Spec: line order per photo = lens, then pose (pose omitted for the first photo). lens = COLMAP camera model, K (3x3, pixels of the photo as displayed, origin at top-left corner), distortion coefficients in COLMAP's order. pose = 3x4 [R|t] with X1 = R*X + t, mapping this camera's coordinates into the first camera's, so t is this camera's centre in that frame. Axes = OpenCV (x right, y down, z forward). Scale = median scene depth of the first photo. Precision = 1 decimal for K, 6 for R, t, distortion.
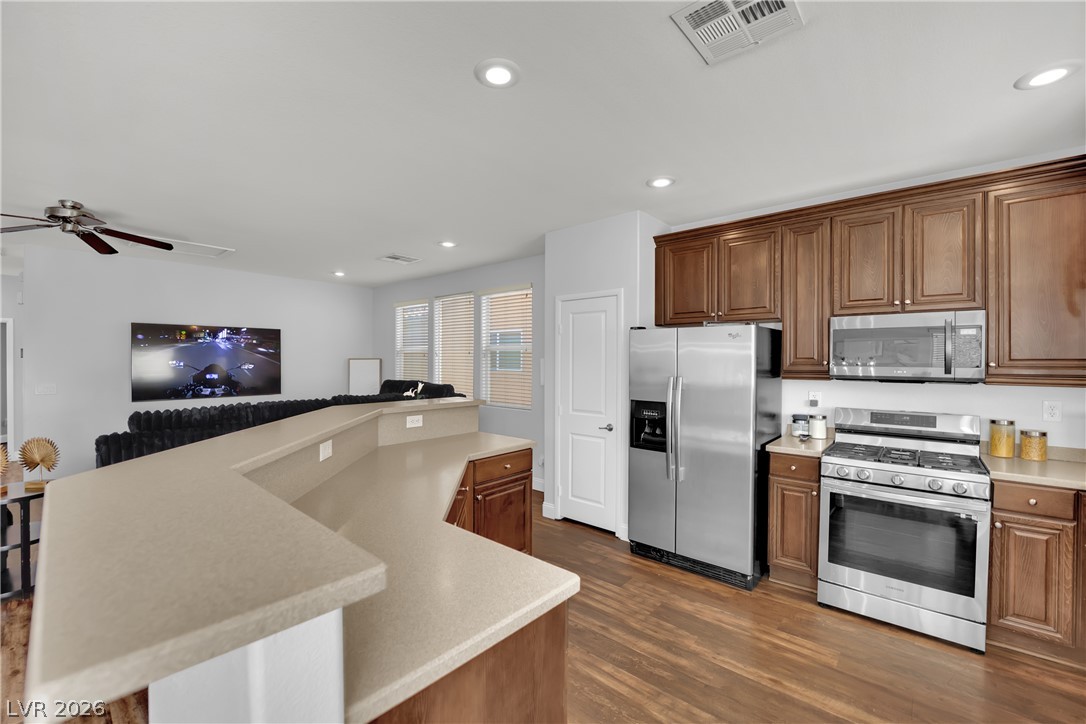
lens RADIAL K [[446.3, 0, 543.0], [0, 446.3, 363.0], [0, 0, 1]] dist [-0.017001, 0.000160]
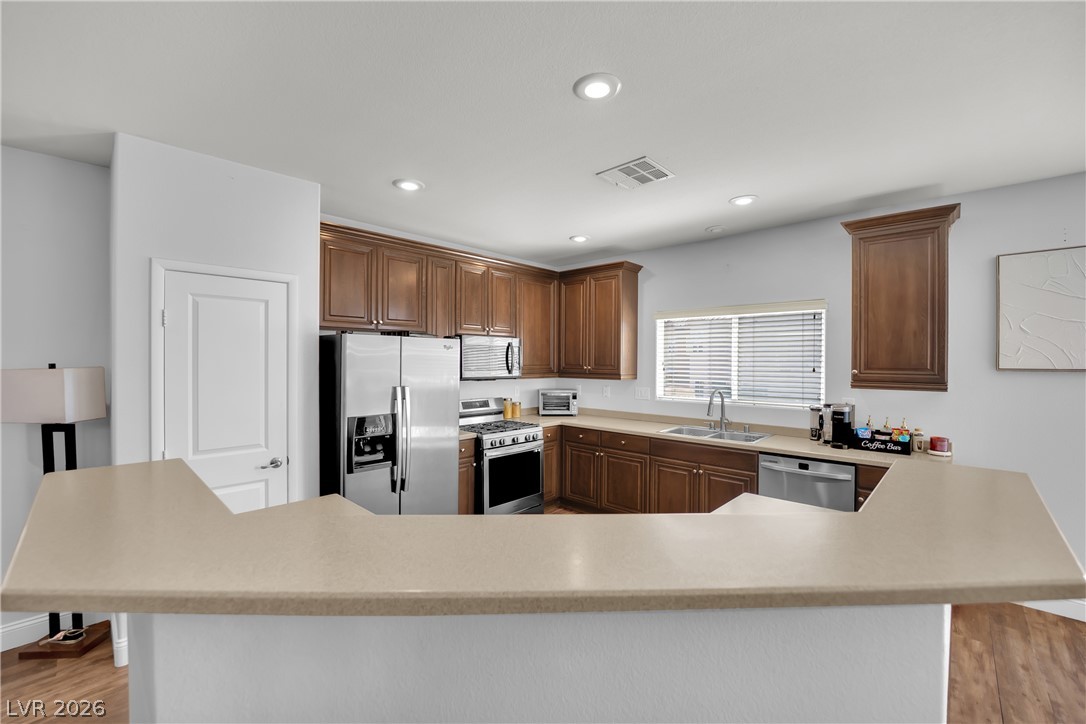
lens RADIAL K [[446.3, 0, 534.7], [0, 446.3, 362.9], [0, 0, 1]] dist [-0.017001, 0.000160]
pose [[0.049415, -0.012469, 0.998701, -0.691274], [-0.000541, 0.999922, 0.012511, -0.034191], [-0.998778, -0.001159, 0.049404, 0.684501]]
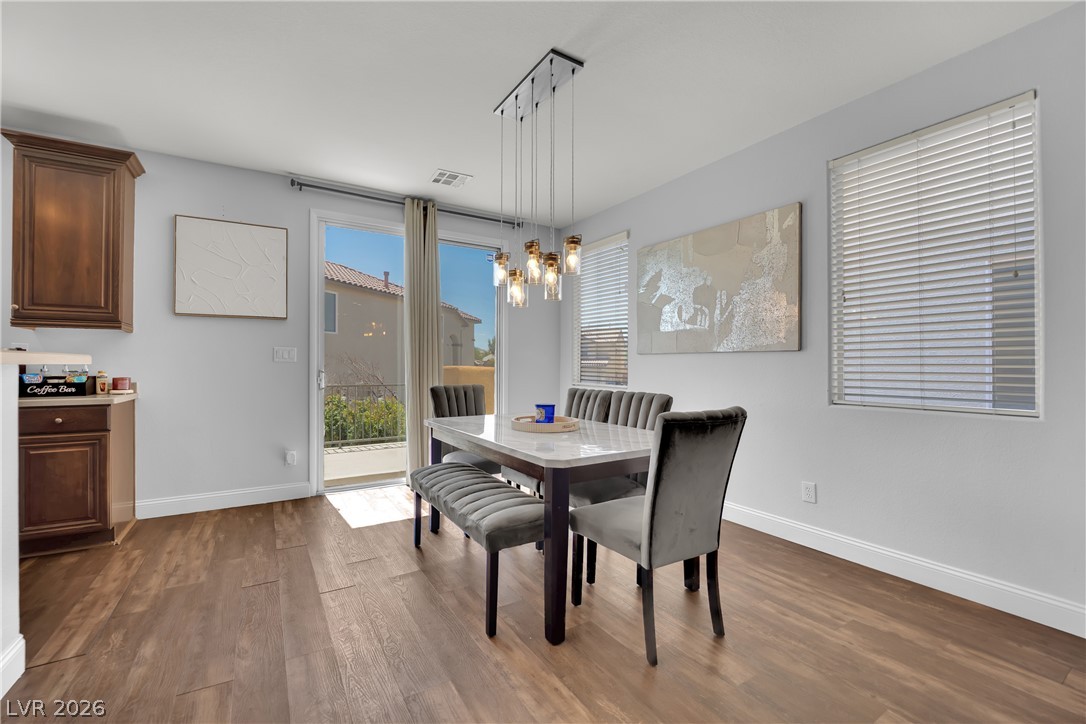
lens RADIAL K [[446.3, 0, 538.3], [0, 446.3, 365.8], [0, 0, 1]] dist [-0.017001, 0.000160]
pose [[-0.954208, -0.005280, 0.299097, -0.888013], [-0.004002, 0.999980, 0.004887, 0.110666], [-0.299117, 0.003466, -0.954210, 0.507056]]
